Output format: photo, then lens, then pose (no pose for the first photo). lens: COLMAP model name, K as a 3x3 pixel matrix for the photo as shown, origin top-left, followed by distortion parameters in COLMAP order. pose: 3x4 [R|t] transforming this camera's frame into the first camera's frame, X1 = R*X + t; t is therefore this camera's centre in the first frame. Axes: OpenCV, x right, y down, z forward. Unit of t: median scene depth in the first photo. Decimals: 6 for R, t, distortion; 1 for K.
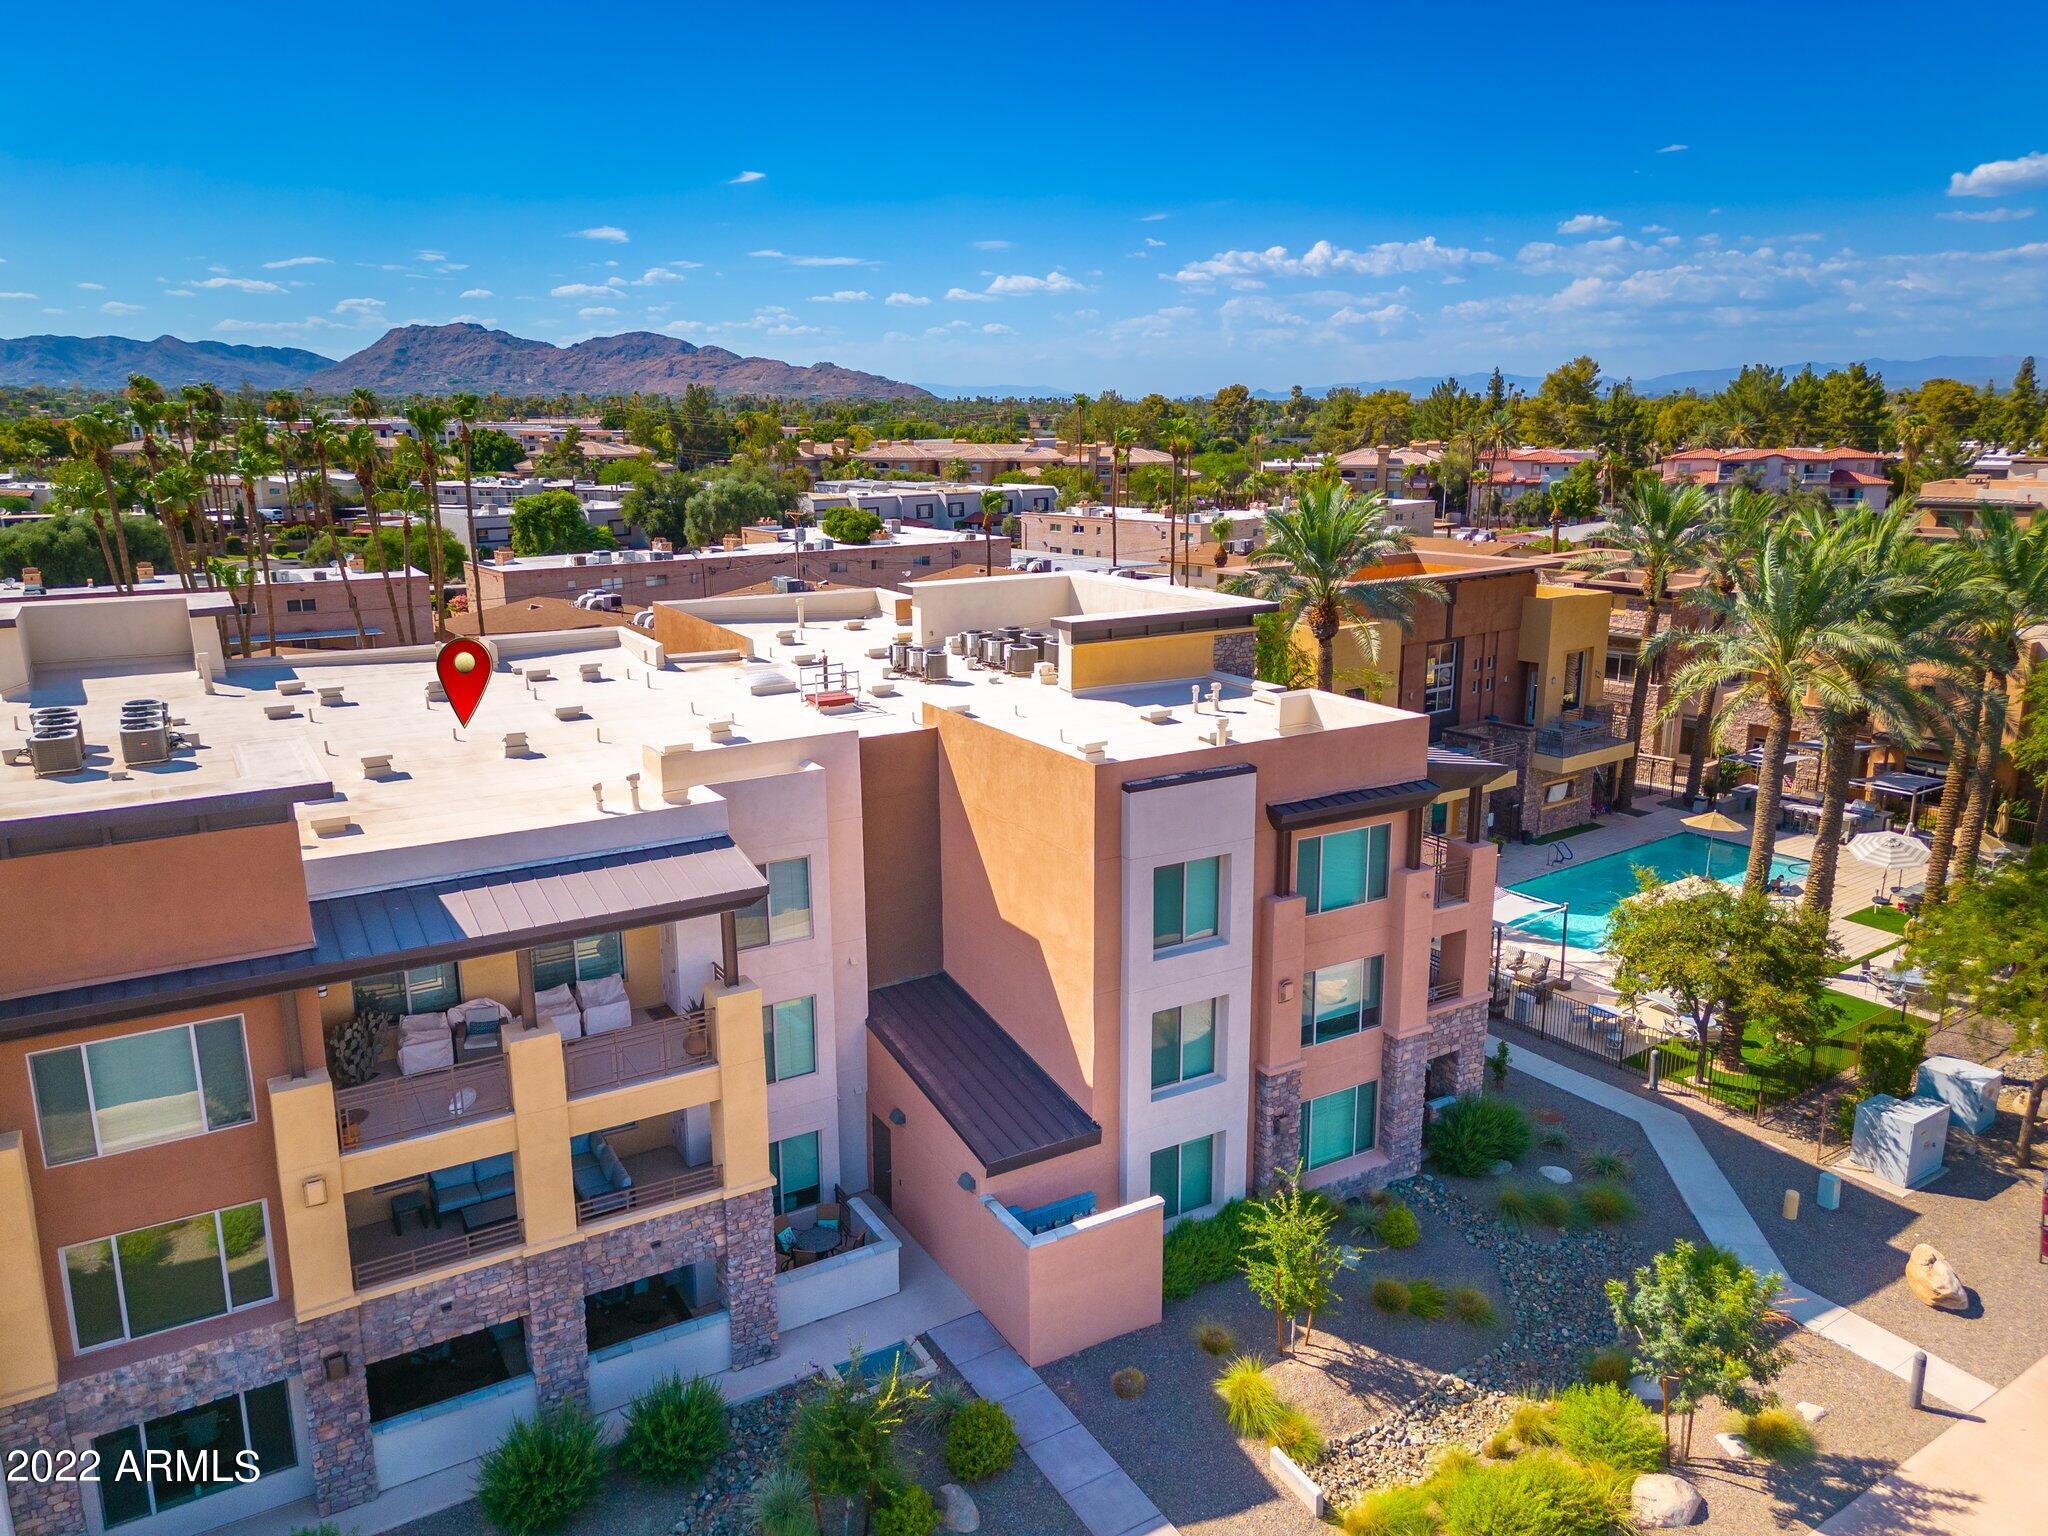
lens RADIAL K [[1457.4, 0, 1024.0], [0, 1457.4, 768.0], [0, 0, 1]] dist [0.074863, -0.059803]
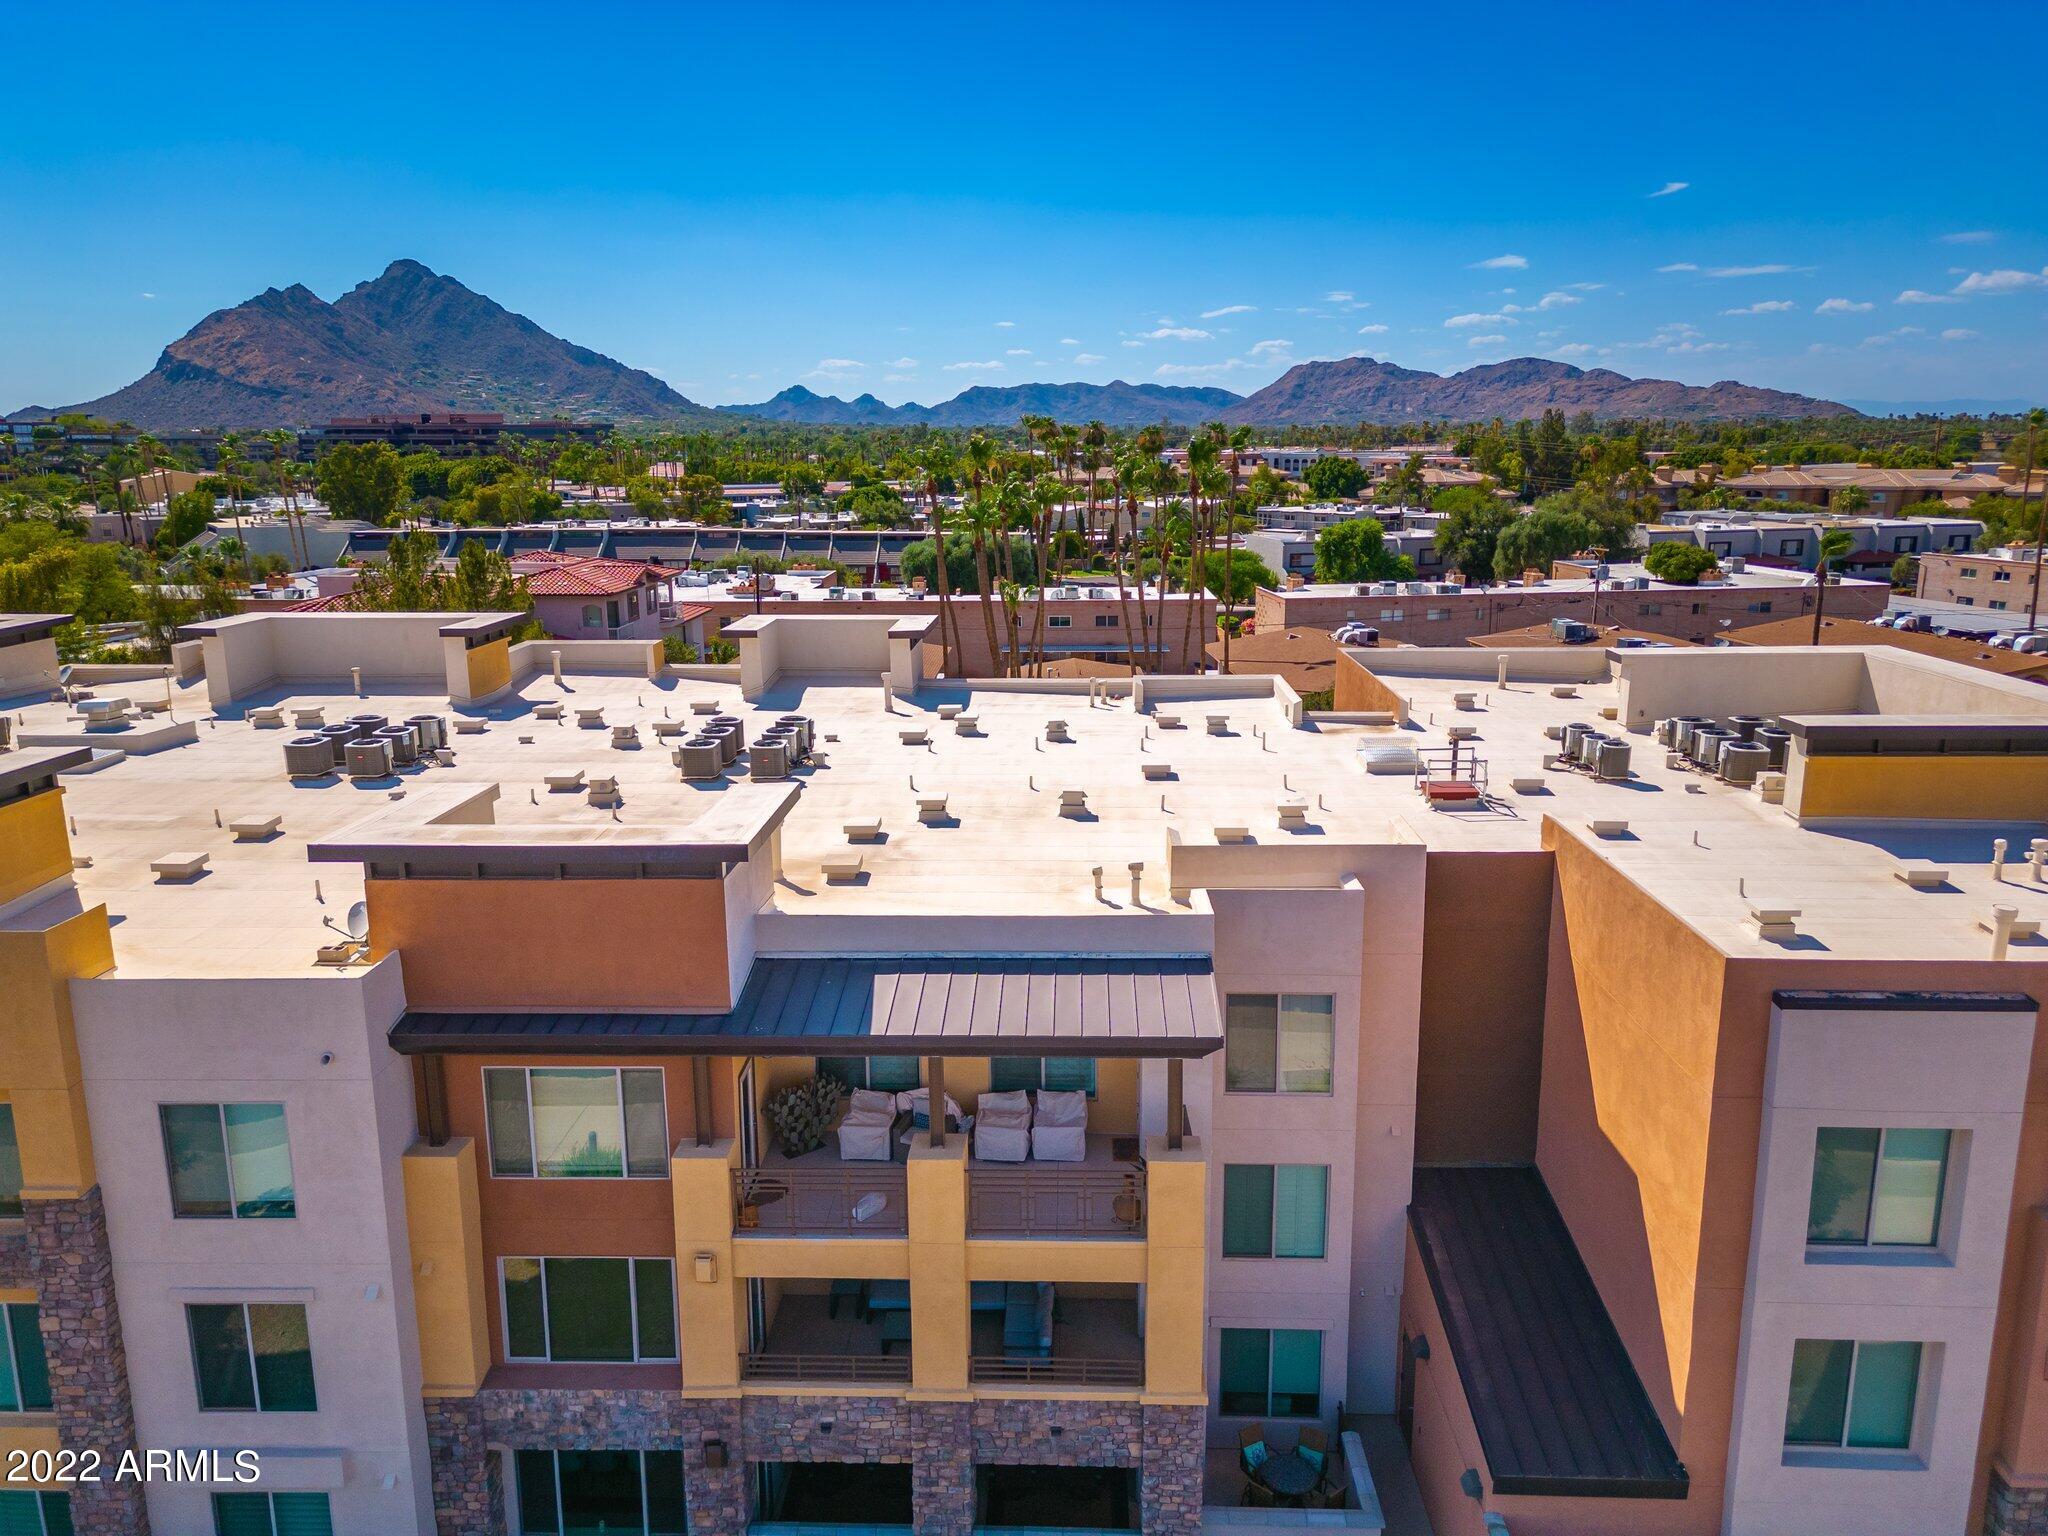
lens RADIAL K [[1430.7, 0, 1024.0], [0, 1430.7, 768.0], [0, 0, 1]] dist [0.073933, -0.048424]
pose [[0.842870, 0.116609, -0.525330, 0.103023], [-0.123659, 0.992085, 0.021810, -0.055825], [0.523716, 0.046579, 0.850619, 0.221306]]
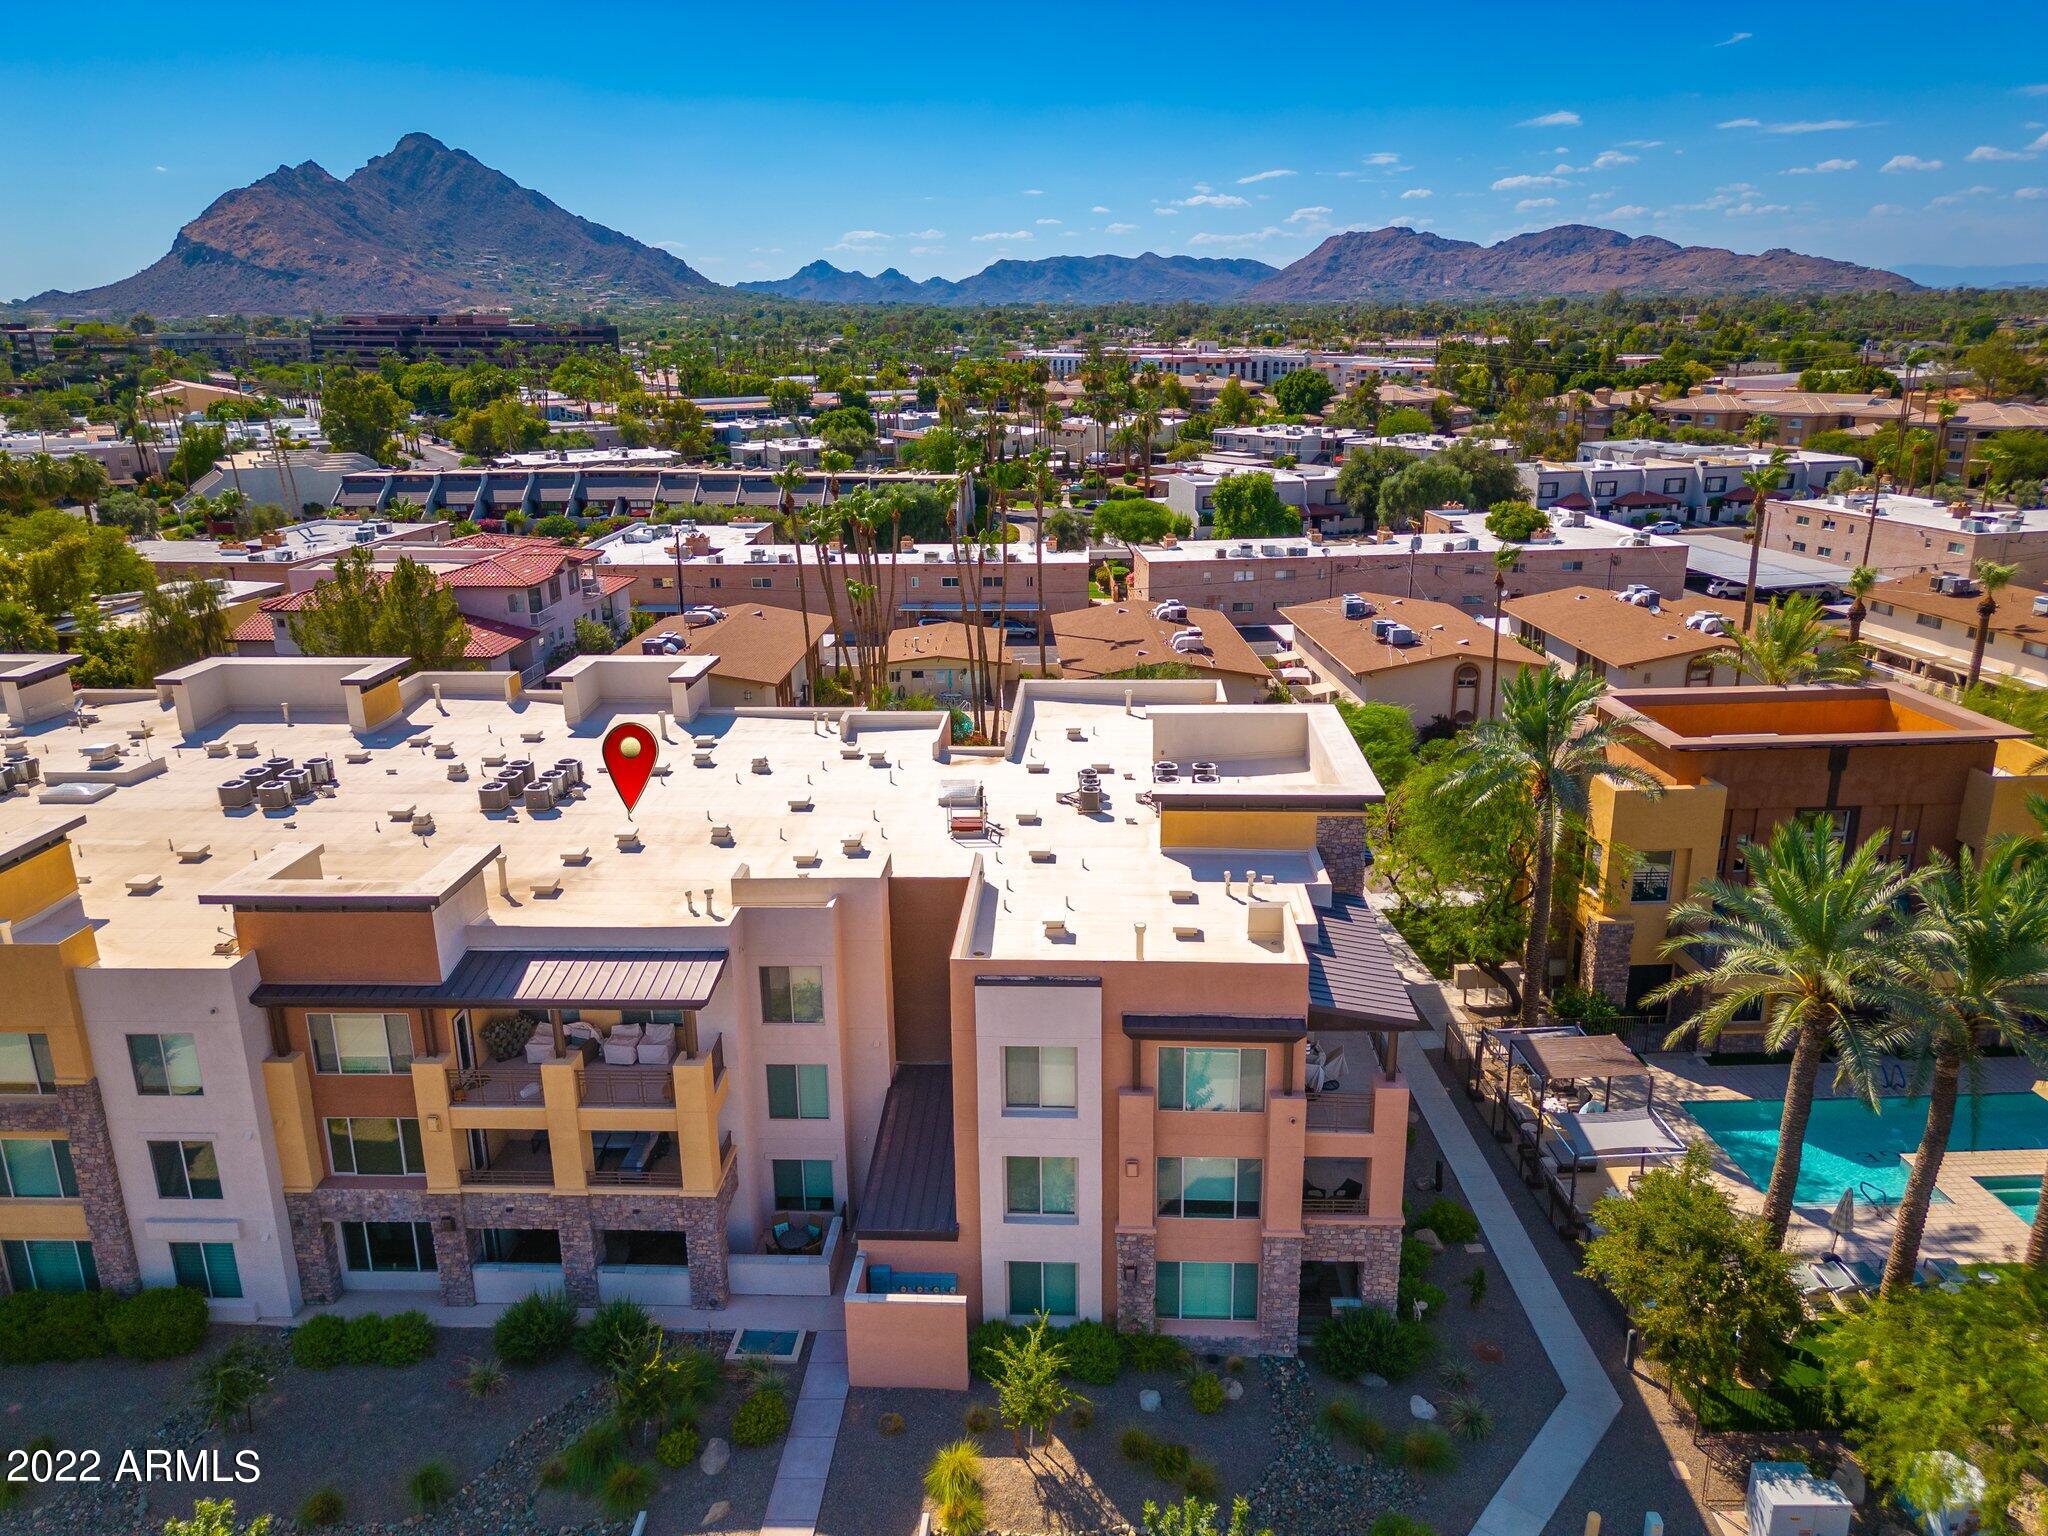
lens RADIAL K [[1430.7, 0, 1024.0], [0, 1430.7, 768.0], [0, 0, 1]] dist [0.073933, -0.048424]
pose [[0.832278, 0.158446, -0.531232, 0.657919], [-0.121849, 0.987135, 0.103524, -0.270625], [0.540801, -0.021431, 0.840878, -0.019972]]
